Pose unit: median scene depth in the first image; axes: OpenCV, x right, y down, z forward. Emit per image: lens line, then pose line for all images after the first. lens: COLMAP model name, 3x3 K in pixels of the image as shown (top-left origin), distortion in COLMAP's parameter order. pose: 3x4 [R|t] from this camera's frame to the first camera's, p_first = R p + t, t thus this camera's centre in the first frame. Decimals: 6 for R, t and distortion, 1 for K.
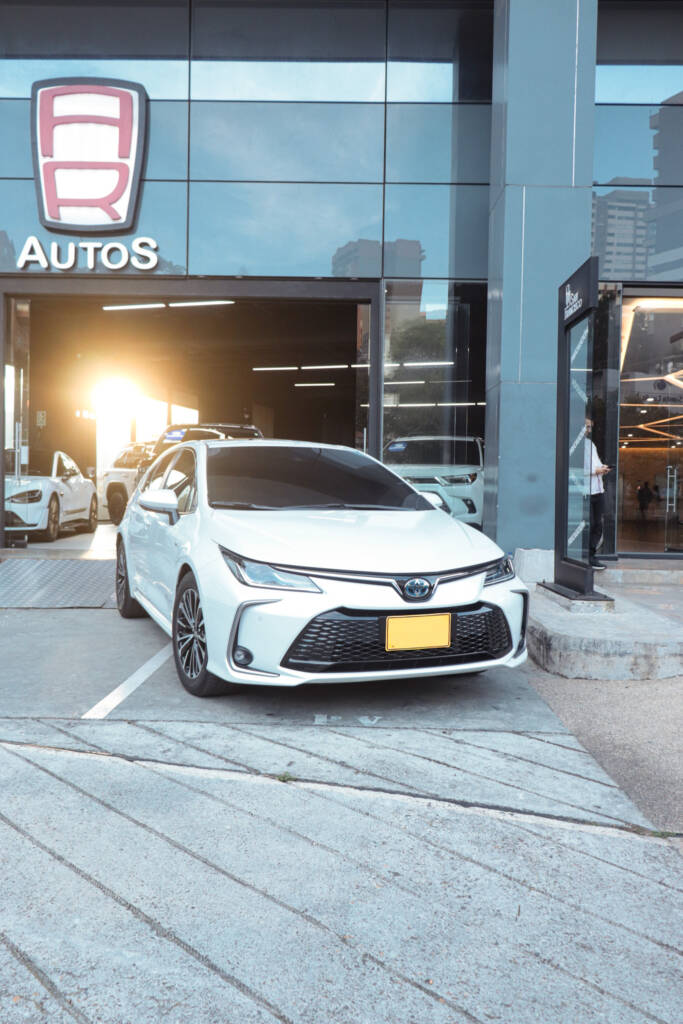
lens RADIAL K [[815.1, 0, 341.5], [0, 815.1, 512.0], [0, 0, 1]] dist [0.012990, 0.004088]
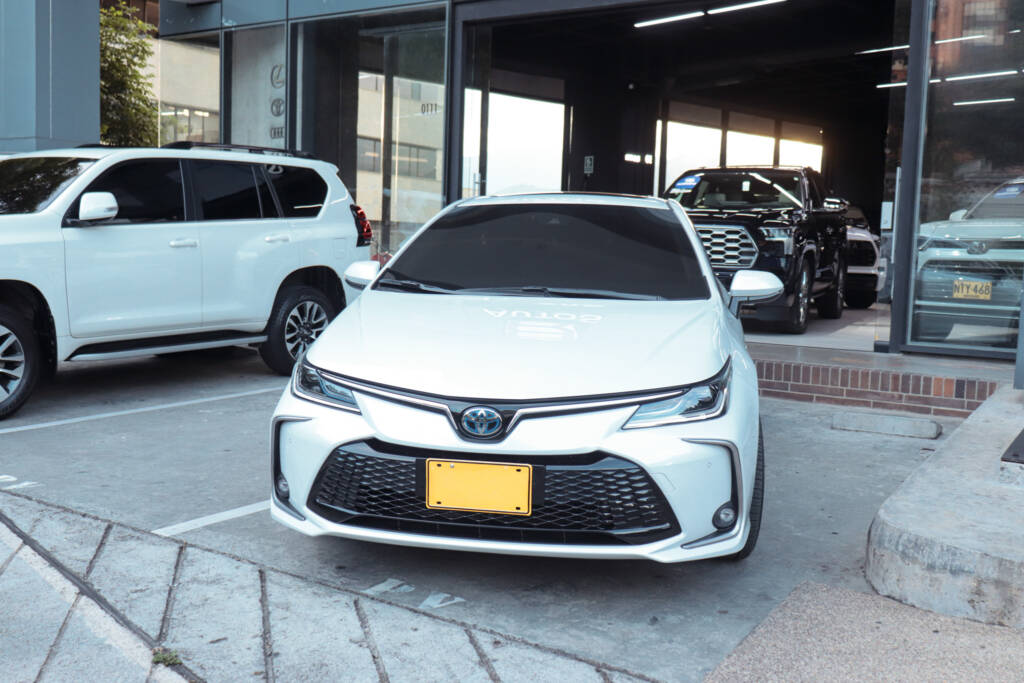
lens RADIAL K [[995.6, 0, 509.6], [0, 995.6, 332.7], [0, 0, 1]] dist [-0.001660, -0.000676]
pose [[0.846781, 0.055571, -0.529032, 0.526598], [-0.023986, 0.997506, 0.066388, -0.032445], [0.531401, -0.043527, 0.846001, 0.322658]]
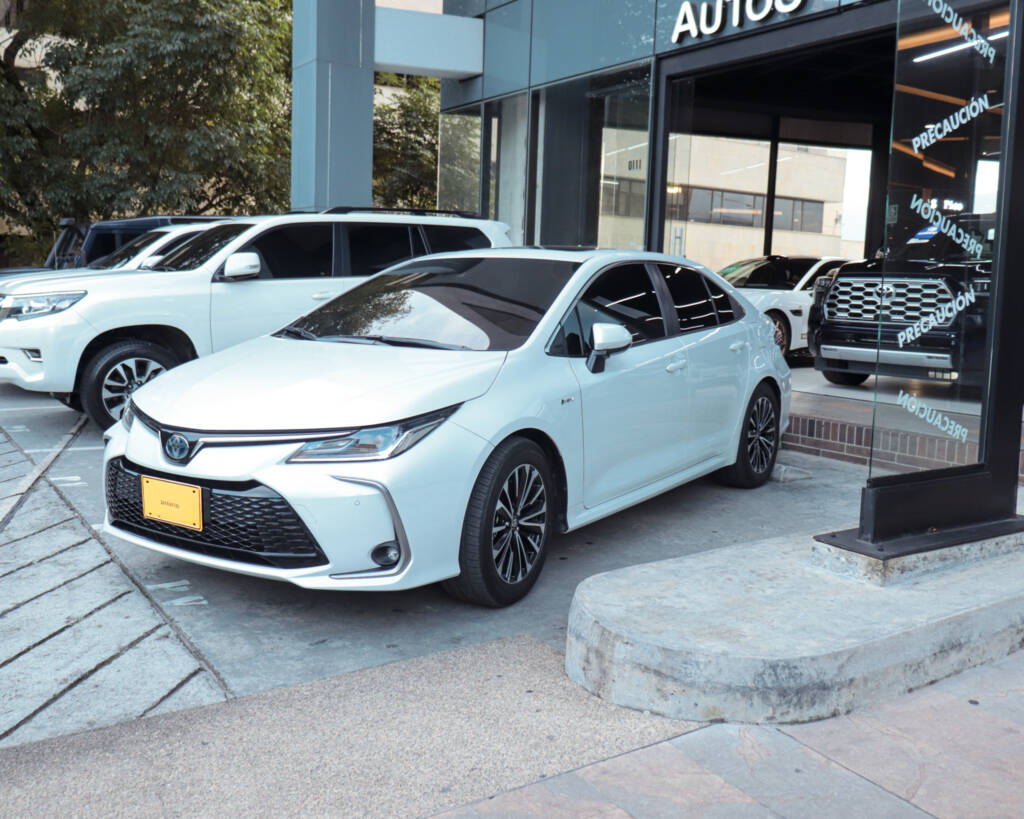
lens RADIAL K [[985.9, 0, 514.2], [0, 985.9, 405.1], [0, 0, 1]] dist [-0.003876, -0.004835]
pose [[0.555524, 0.099219, -0.825560, 1.012474], [-0.035674, 0.994785, 0.095552, -0.044844], [0.830735, -0.023631, 0.556166, 0.734281]]
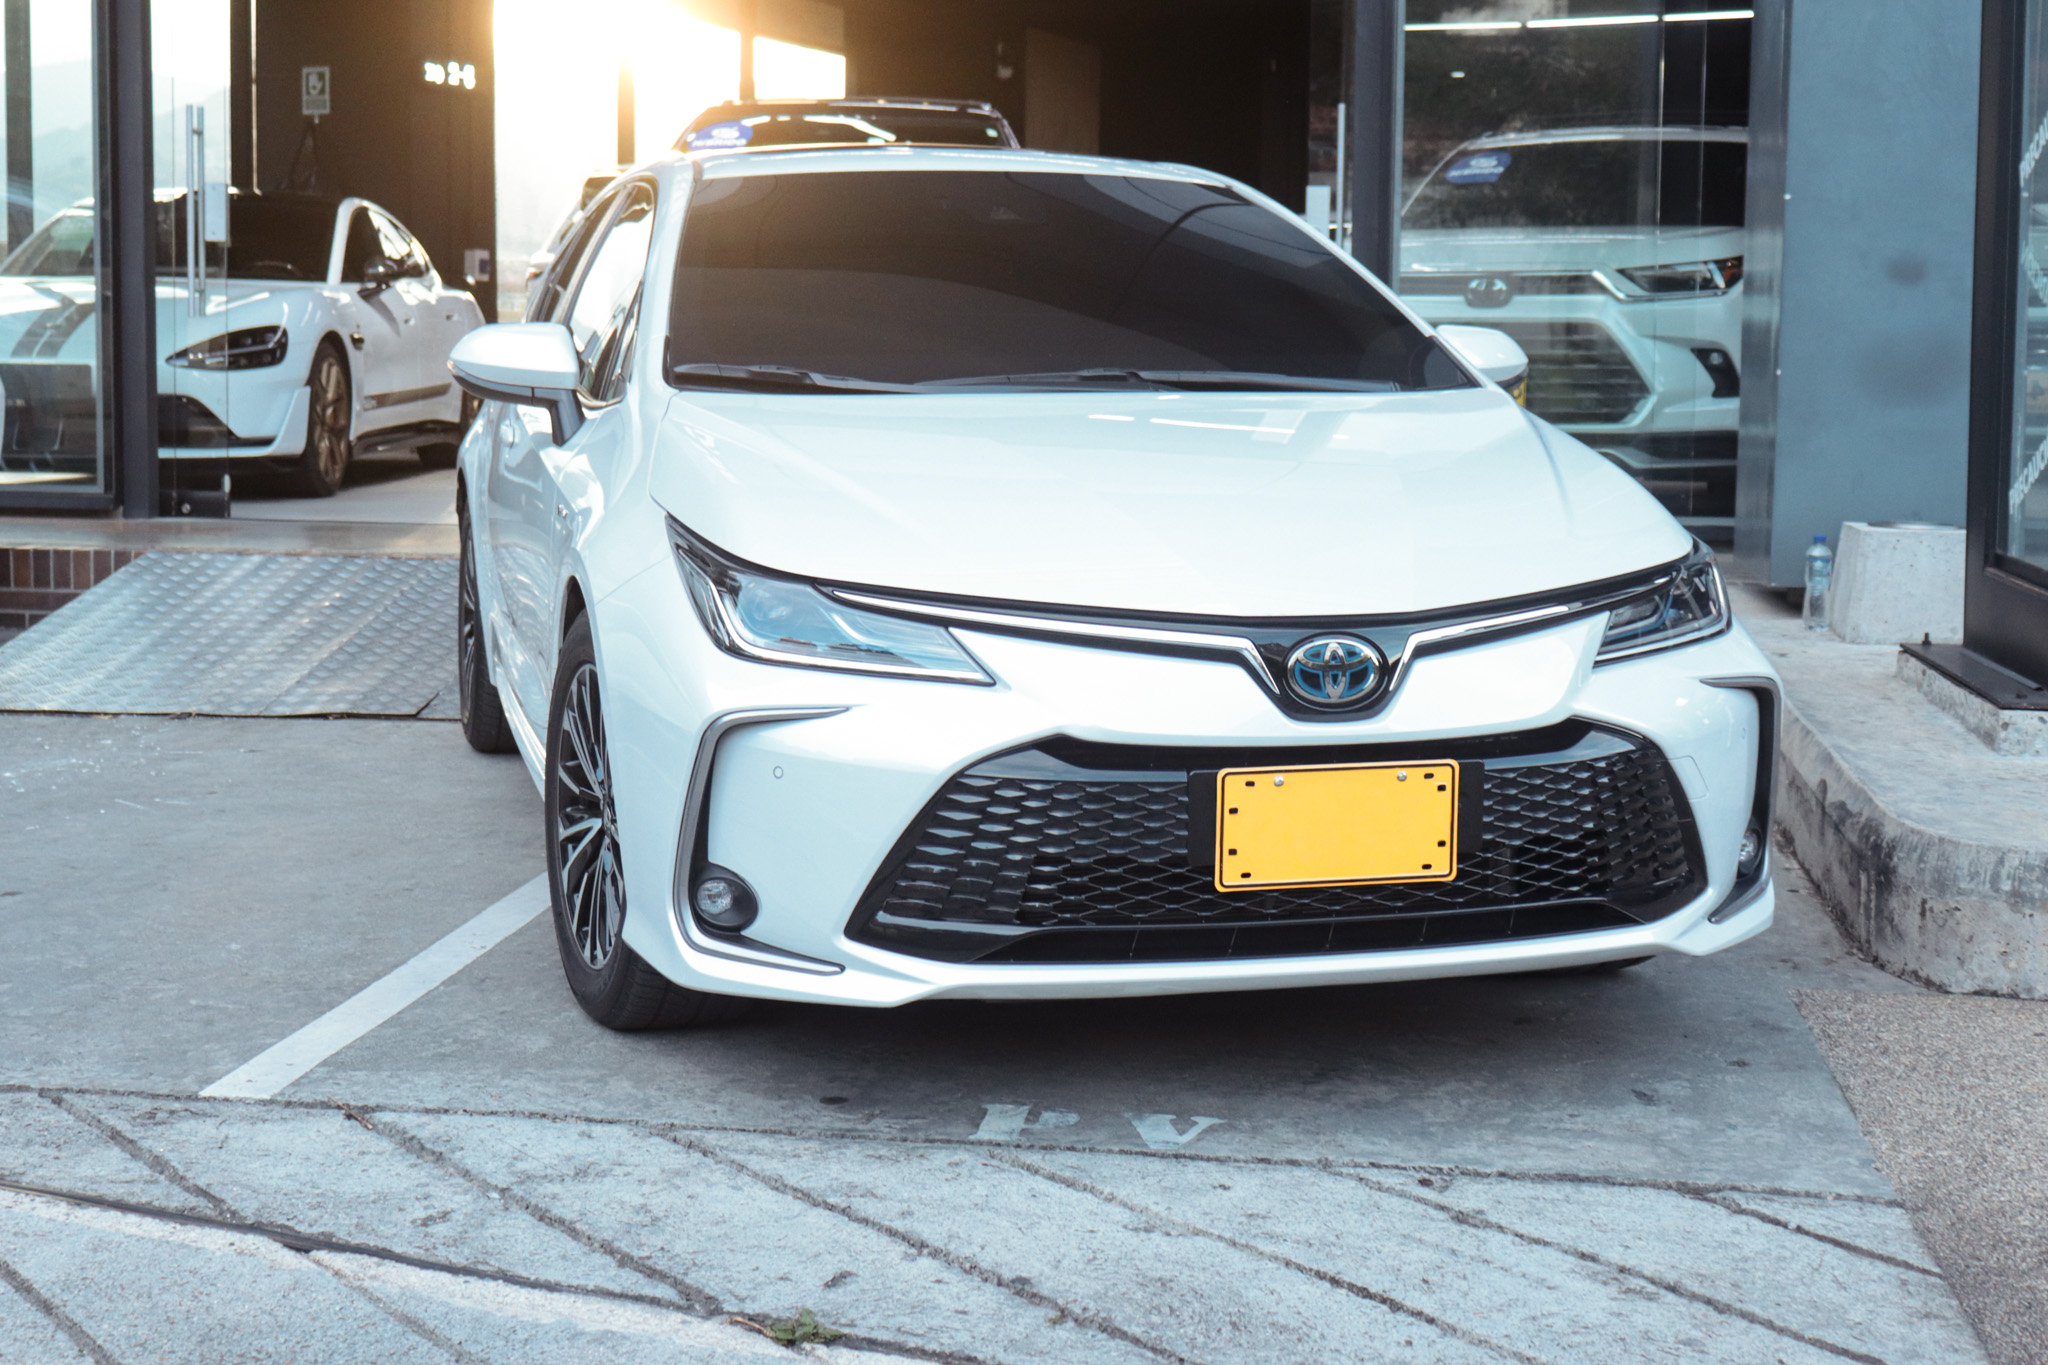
lens RADIAL K [[2722.2, 0, 1021.6], [0, 2722.2, 541.7], [0, 0, 1]] dist [0.003967, 0.017042]
pose [[0.991961, 0.002189, -0.126524, 0.102274], [0.004712, 0.998518, 0.054218, -0.001699], [0.126455, -0.054379, 0.990481, 0.062834]]
